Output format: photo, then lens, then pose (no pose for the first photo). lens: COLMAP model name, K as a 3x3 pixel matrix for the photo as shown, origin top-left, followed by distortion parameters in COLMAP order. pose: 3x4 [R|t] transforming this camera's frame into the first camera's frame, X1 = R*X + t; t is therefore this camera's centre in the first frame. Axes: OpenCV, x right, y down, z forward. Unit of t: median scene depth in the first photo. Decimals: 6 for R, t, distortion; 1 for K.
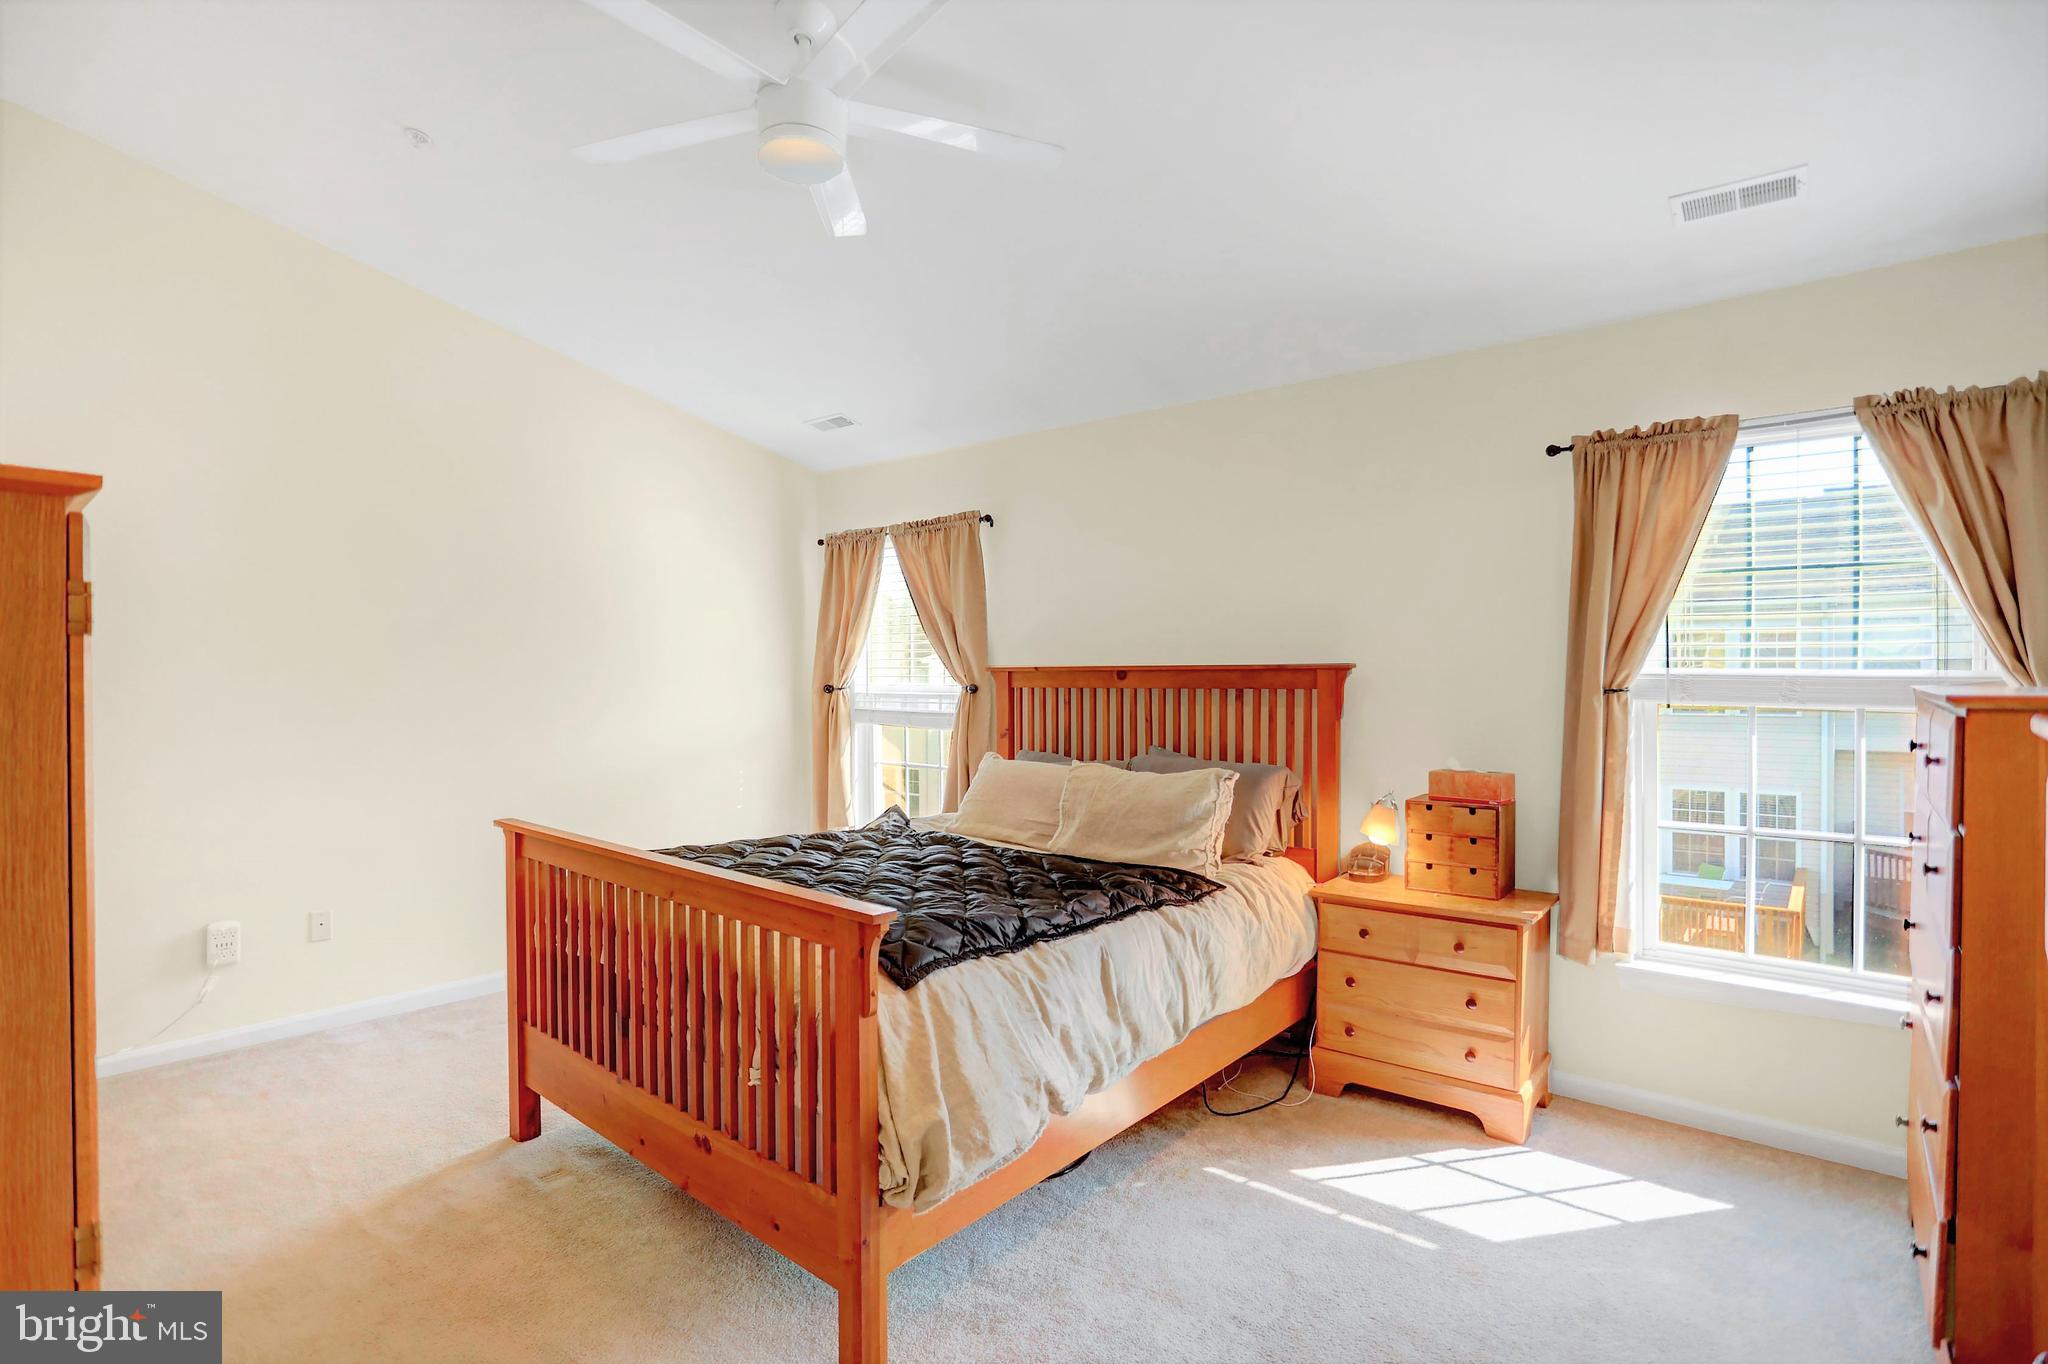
lens RADIAL K [[994.4, 0, 1036.9], [0, 994.4, 682.8], [0, 0, 1]] dist [-0.075862, 0.035840]
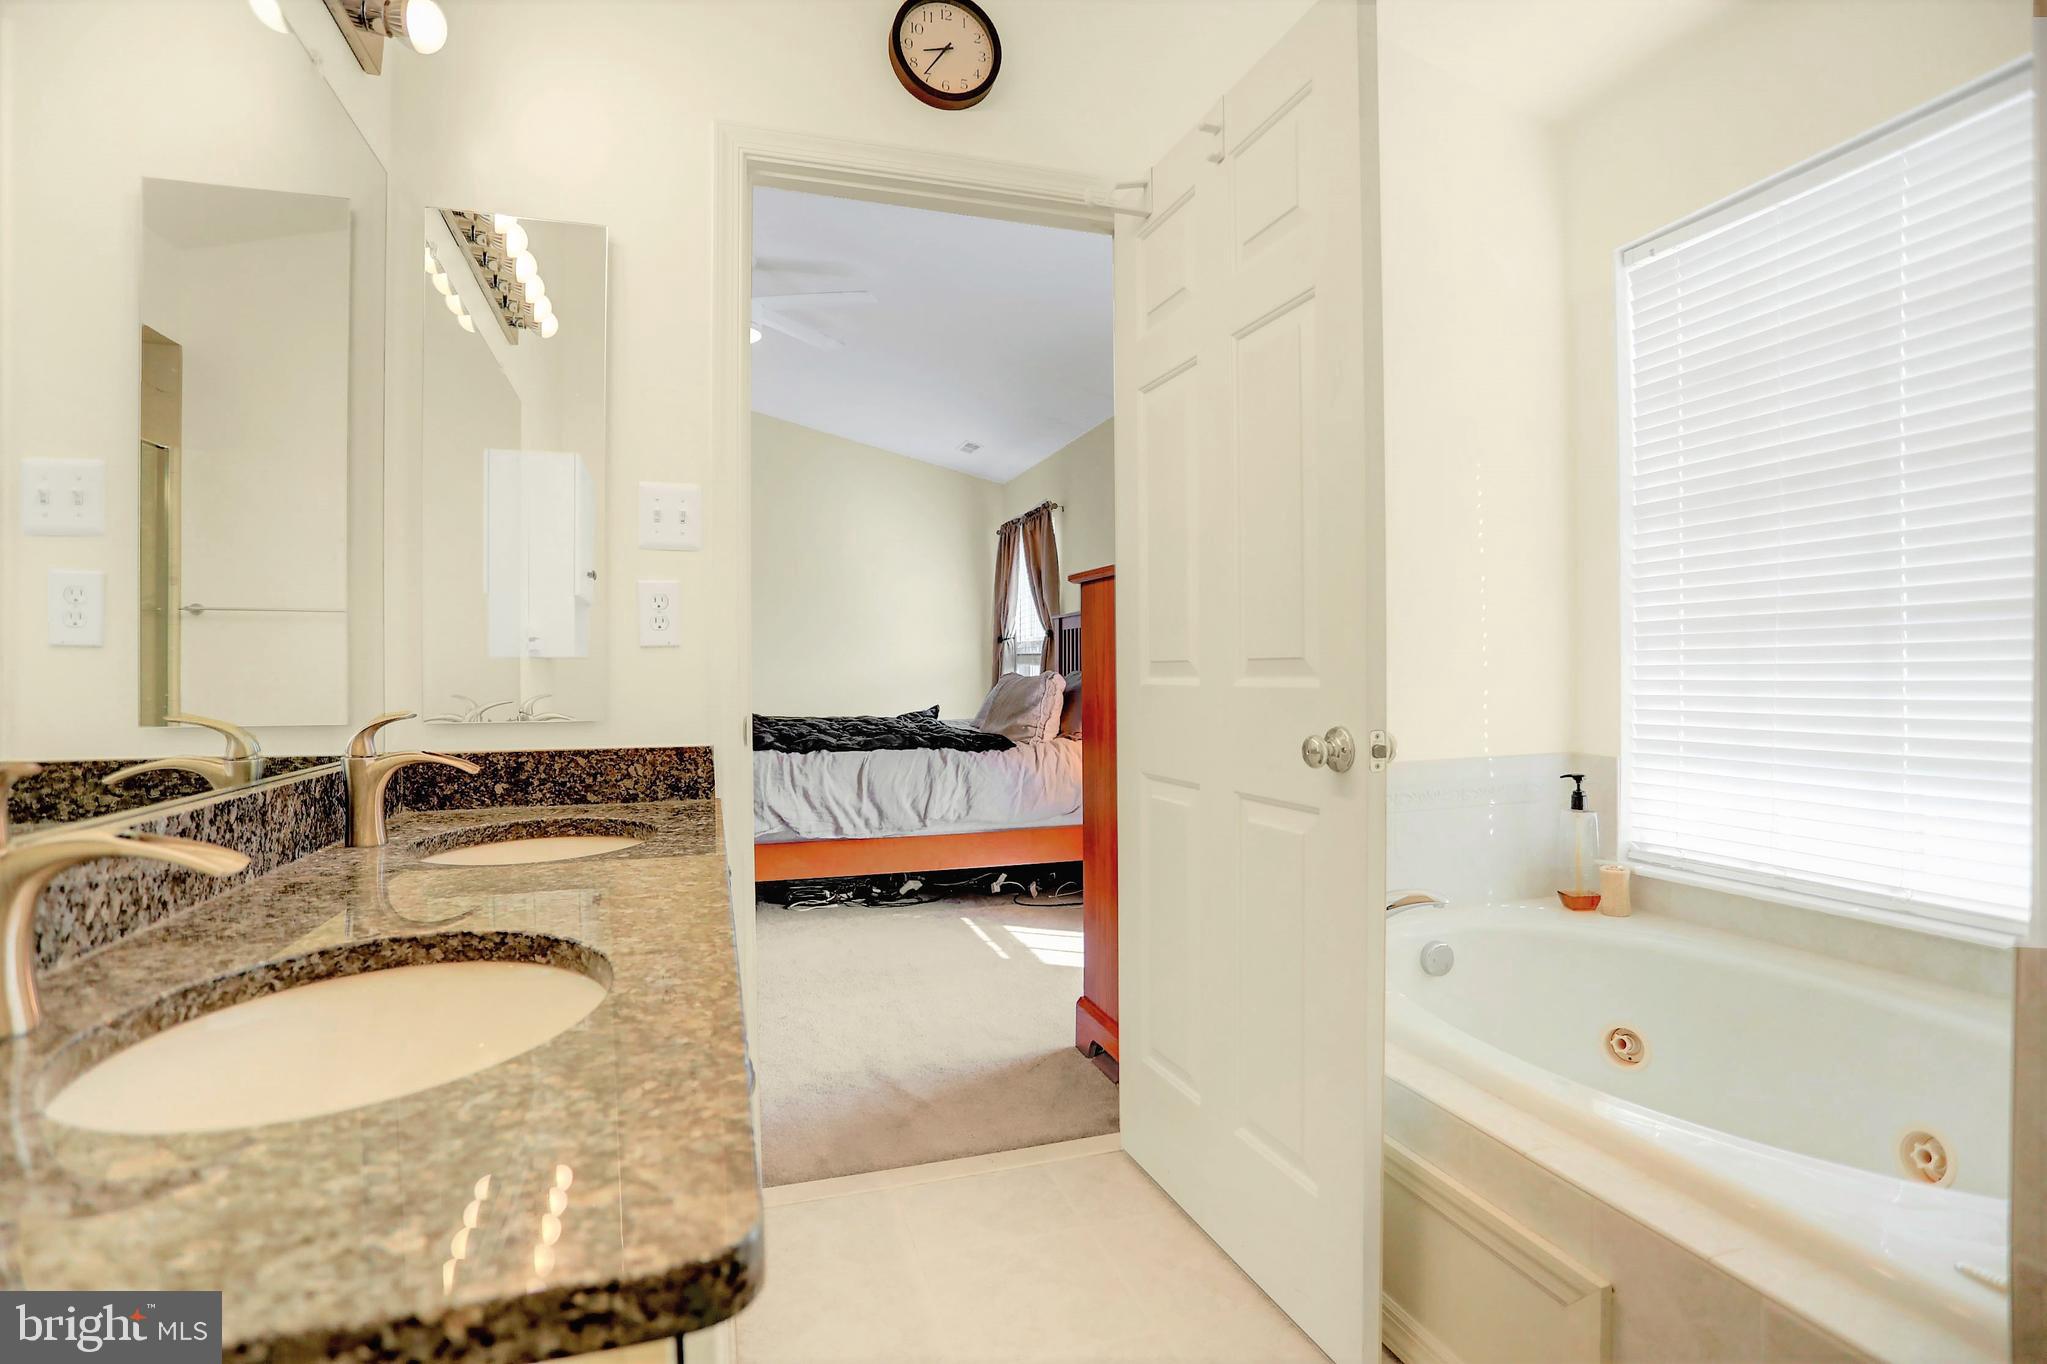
lens RADIAL K [[993.9, 0, 1036.4], [0, 993.9, 682.8], [0, 0, 1]] dist [-0.075862, 0.035840]
pose [[0.845189, 0.005107, -0.534444, 0.633488], [-0.002908, 0.999983, 0.004957, 0.066536], [0.534460, -0.002635, 0.845190, -0.145131]]
